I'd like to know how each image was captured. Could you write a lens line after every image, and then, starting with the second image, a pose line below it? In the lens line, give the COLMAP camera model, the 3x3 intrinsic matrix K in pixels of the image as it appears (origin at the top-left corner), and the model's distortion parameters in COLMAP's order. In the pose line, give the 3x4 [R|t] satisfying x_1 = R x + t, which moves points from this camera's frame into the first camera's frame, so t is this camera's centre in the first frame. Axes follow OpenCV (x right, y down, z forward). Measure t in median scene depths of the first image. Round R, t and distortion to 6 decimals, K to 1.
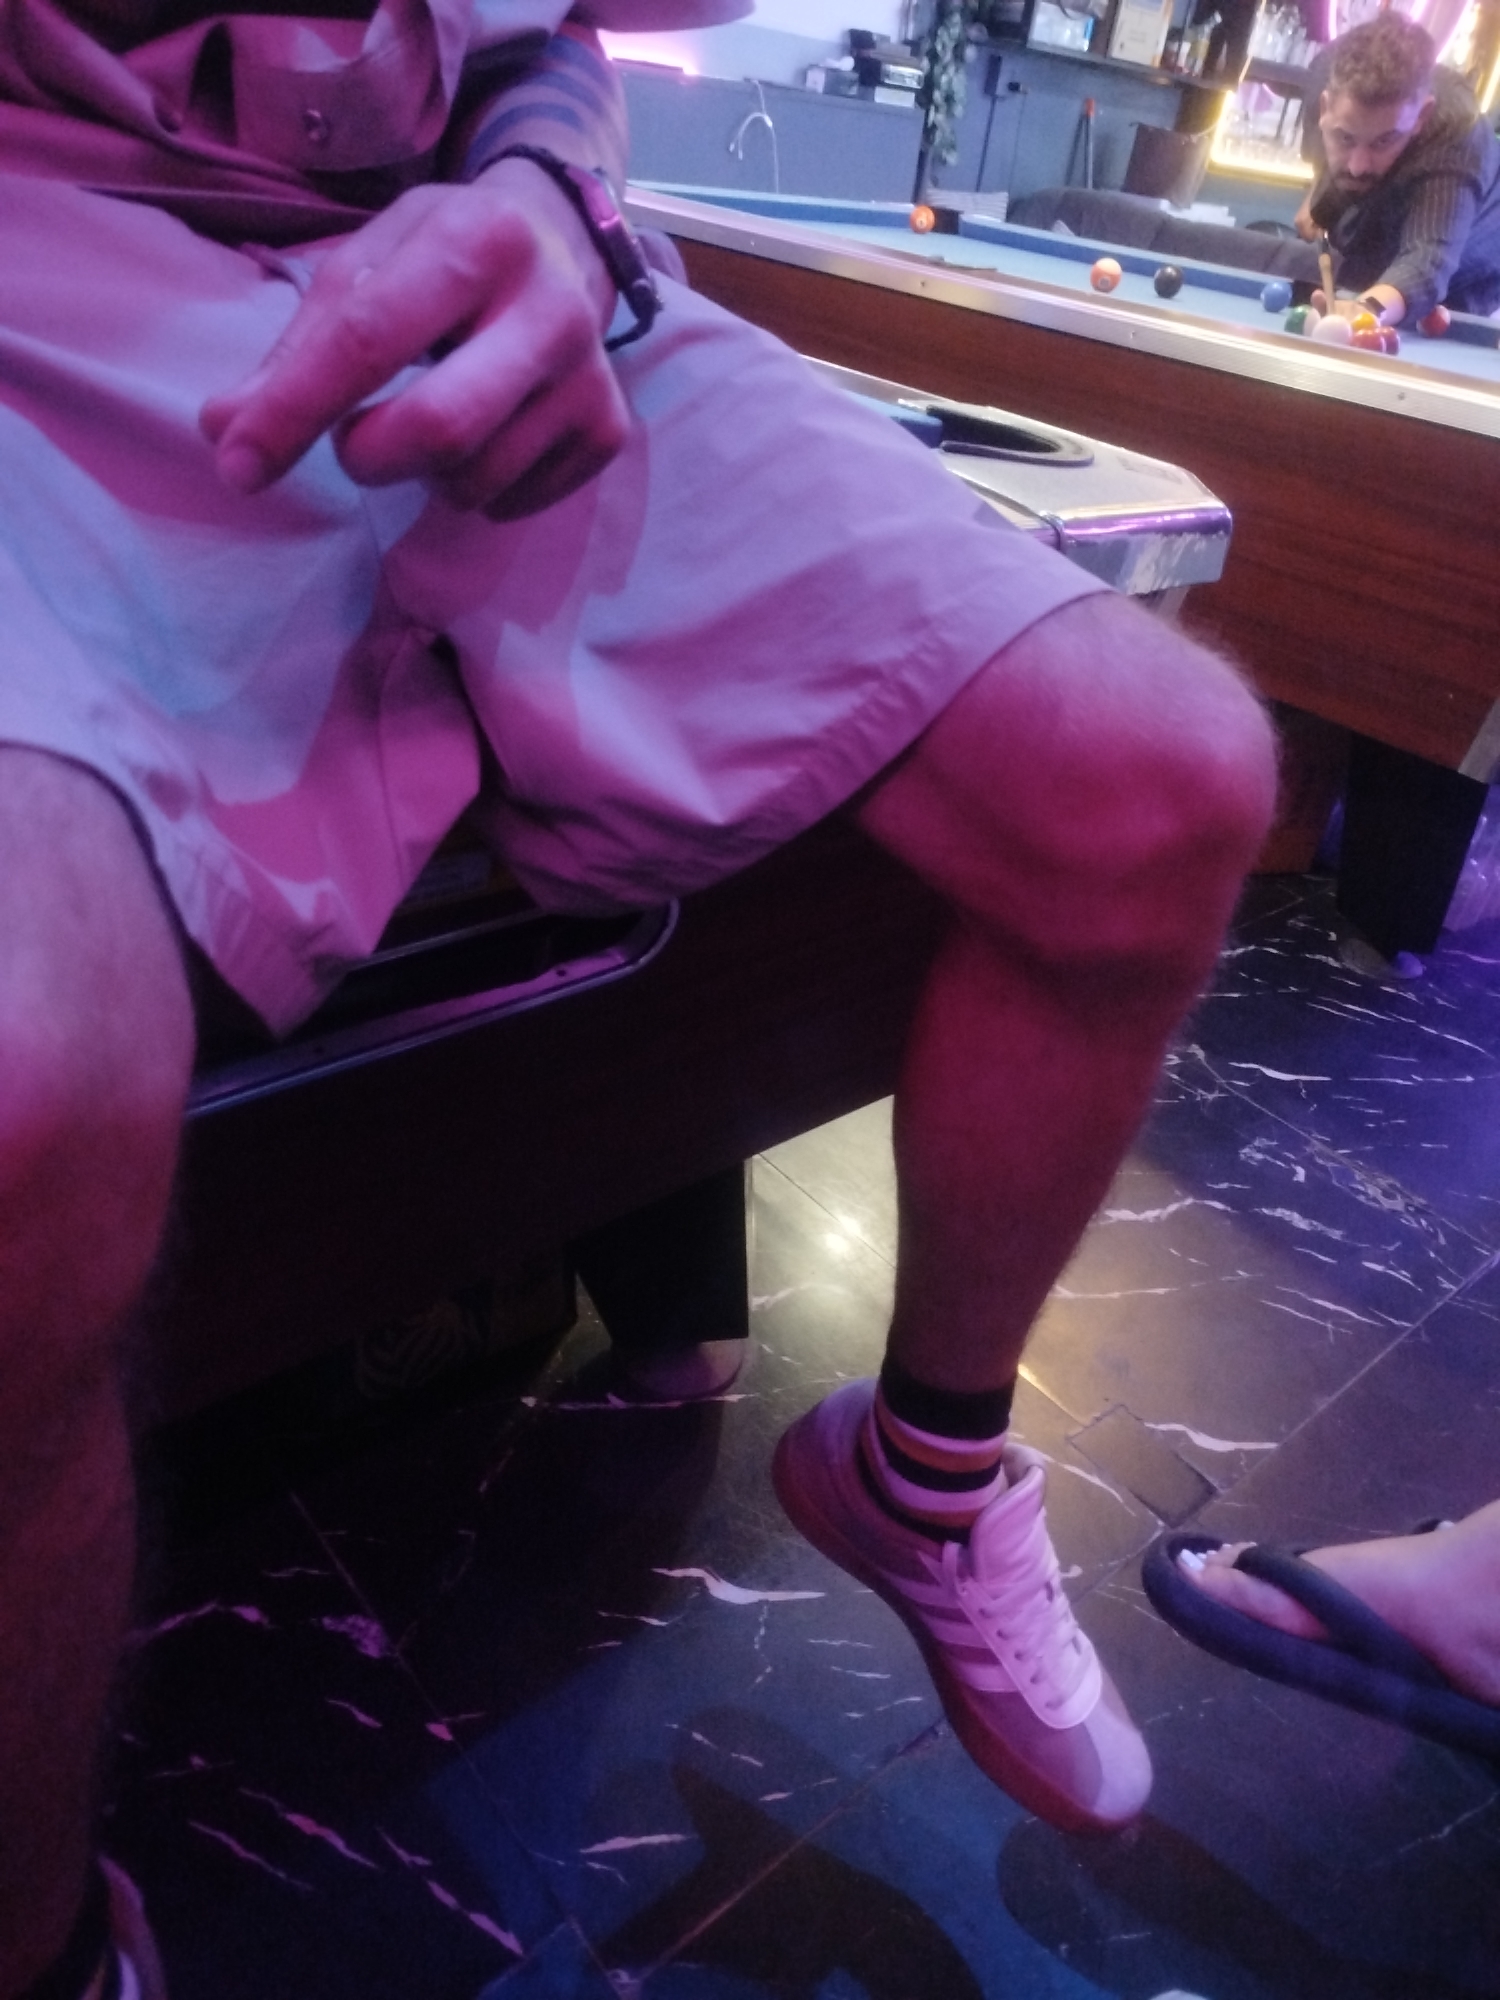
lens RADIAL K [[1439.2, 0, 761.1], [0, 1439.2, 1008.6], [0, 0, 1]] dist [-0.016306, 0.023105]
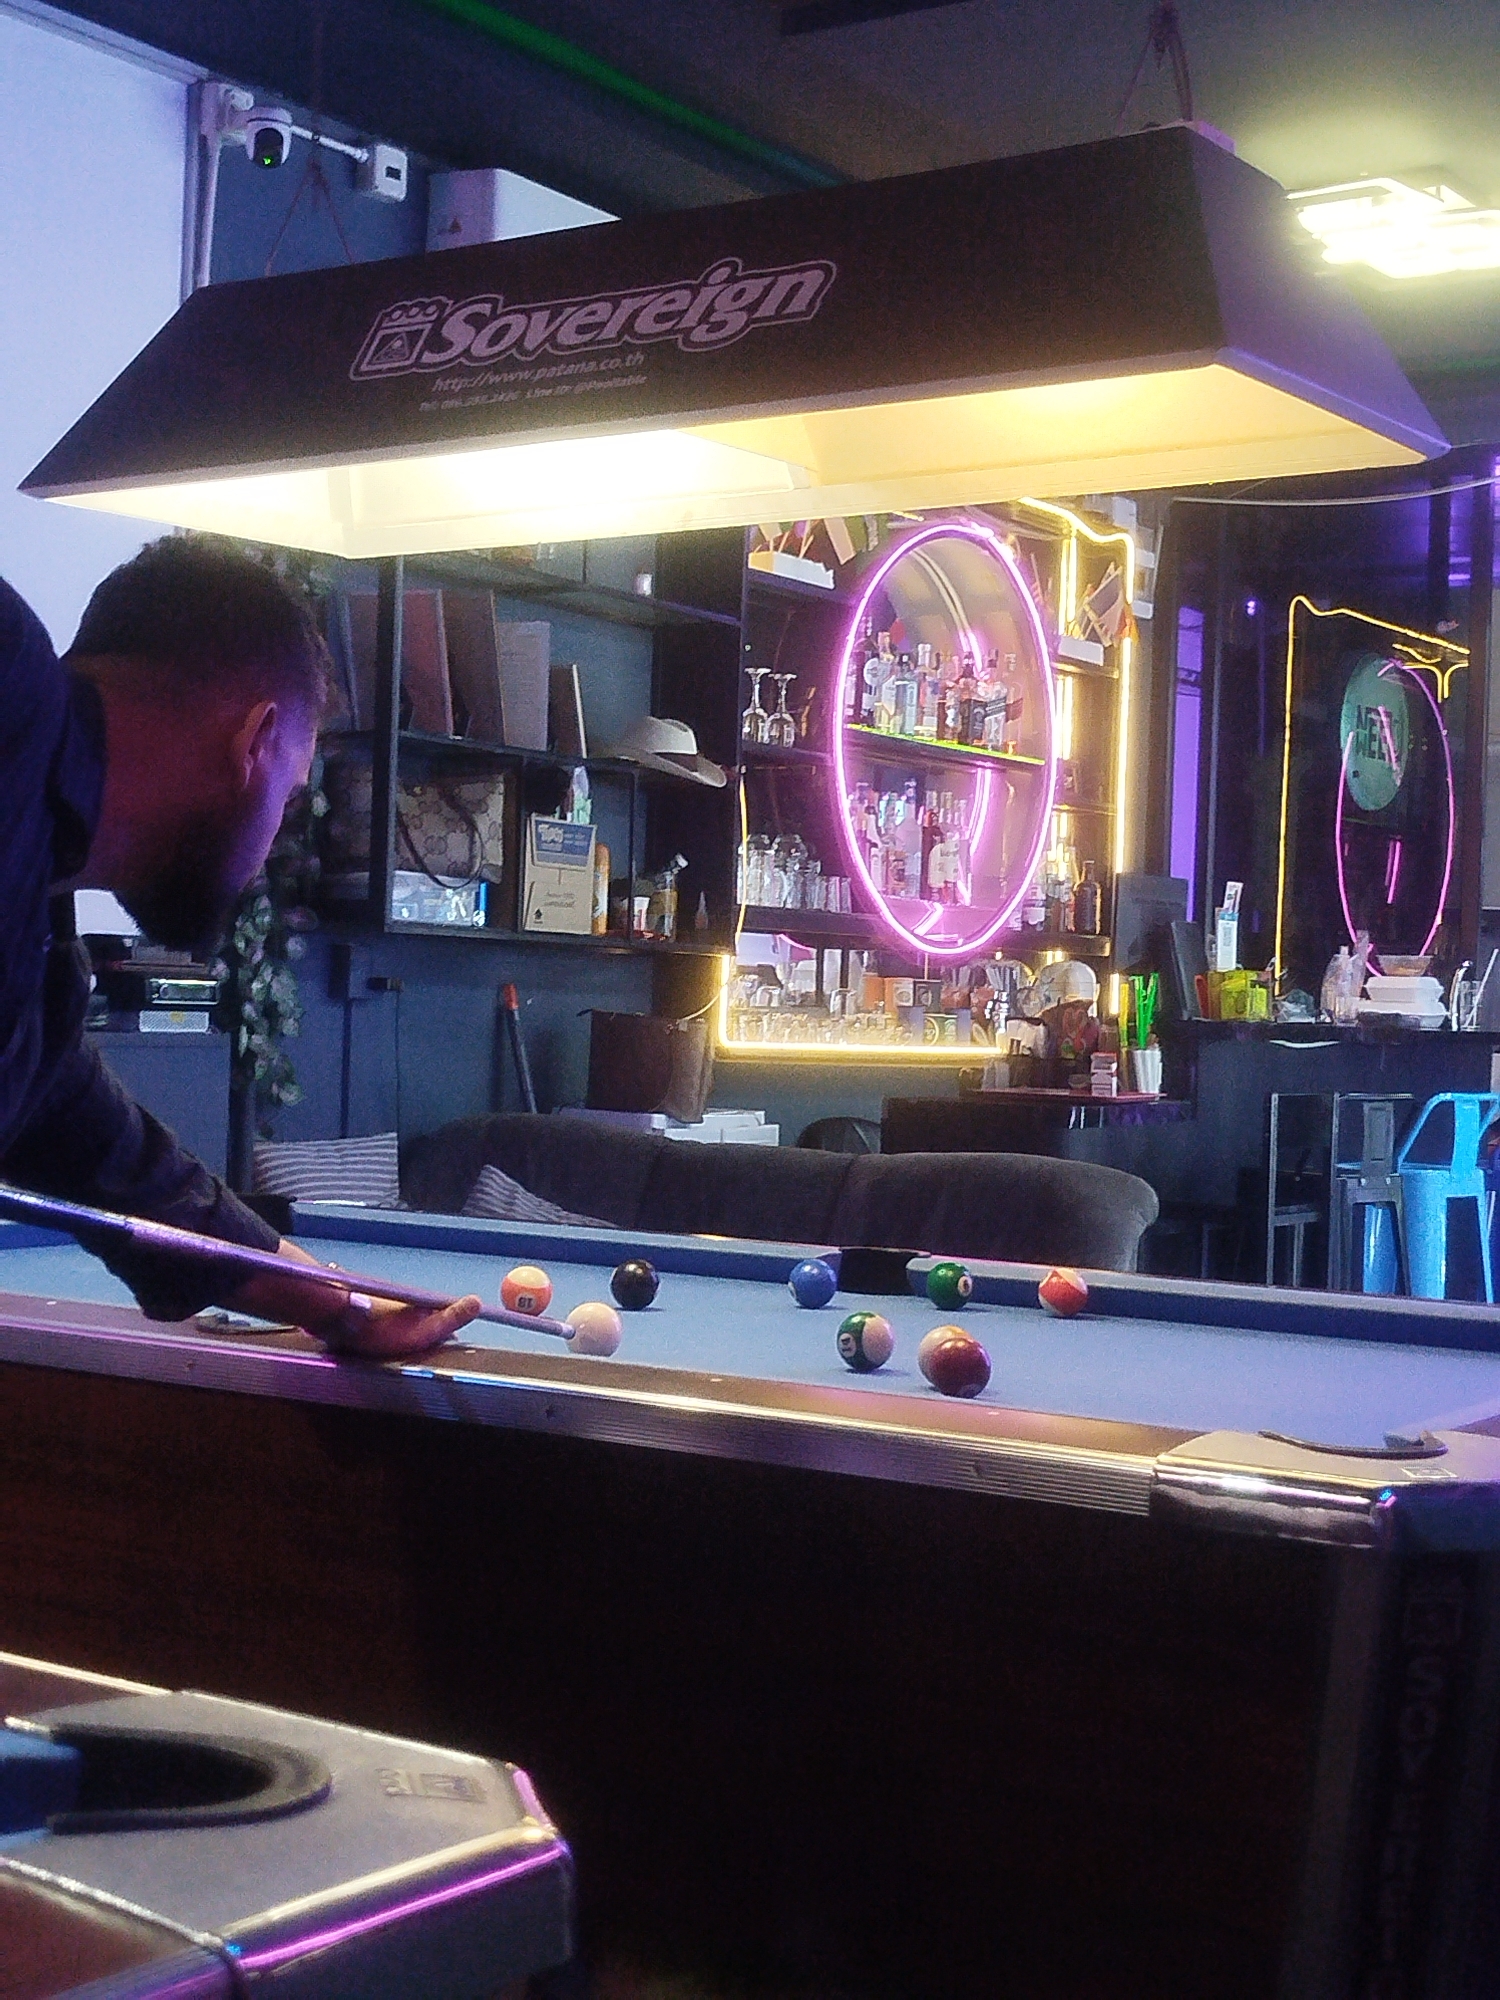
lens RADIAL K [[2832.1, 0, 750.0], [0, 2832.1, 1000.0], [0, 0, 1]] dist [0.190680, -0.988119]
pose [[0.962414, -0.096180, 0.253987, 0.023205], [0.214570, 0.842577, -0.493987, -0.007266], [-0.166492, 0.529918, 0.831545, -0.027406]]
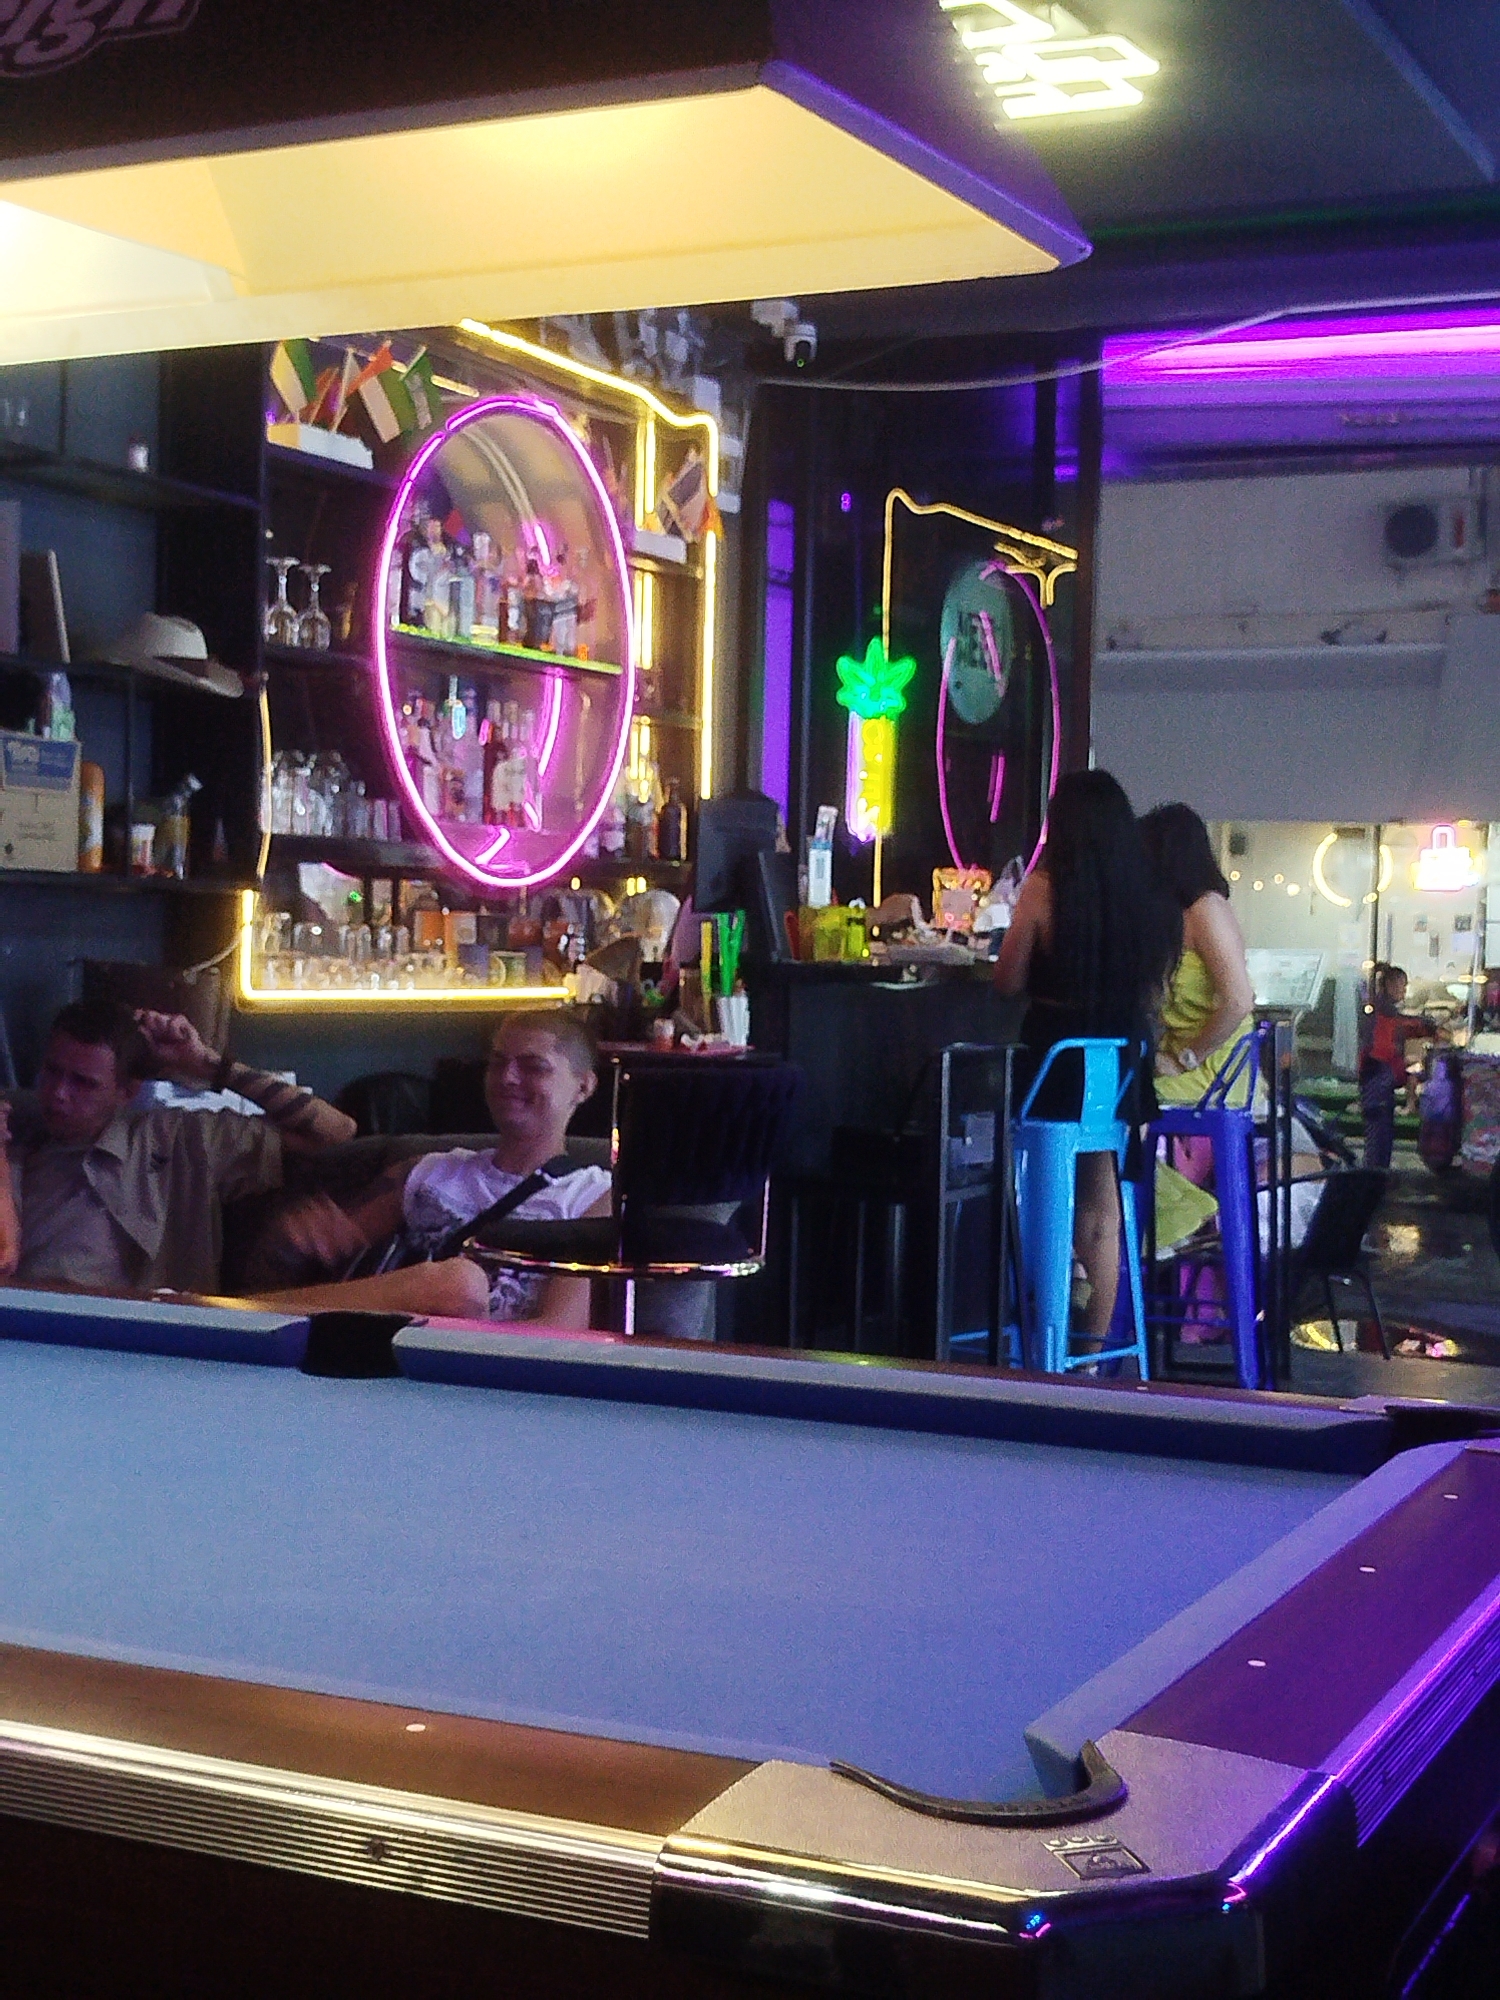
lens RADIAL K [[2847.8, 0, 756.3], [0, 2847.8, 996.7], [0, 0, 1]] dist [0.188583, -0.831016]
pose [[0.916815, -0.116337, 0.381990, 0.099145], [0.288364, 0.854619, -0.431825, -0.095914], [-0.276219, 0.506056, 0.817074, 0.097037]]
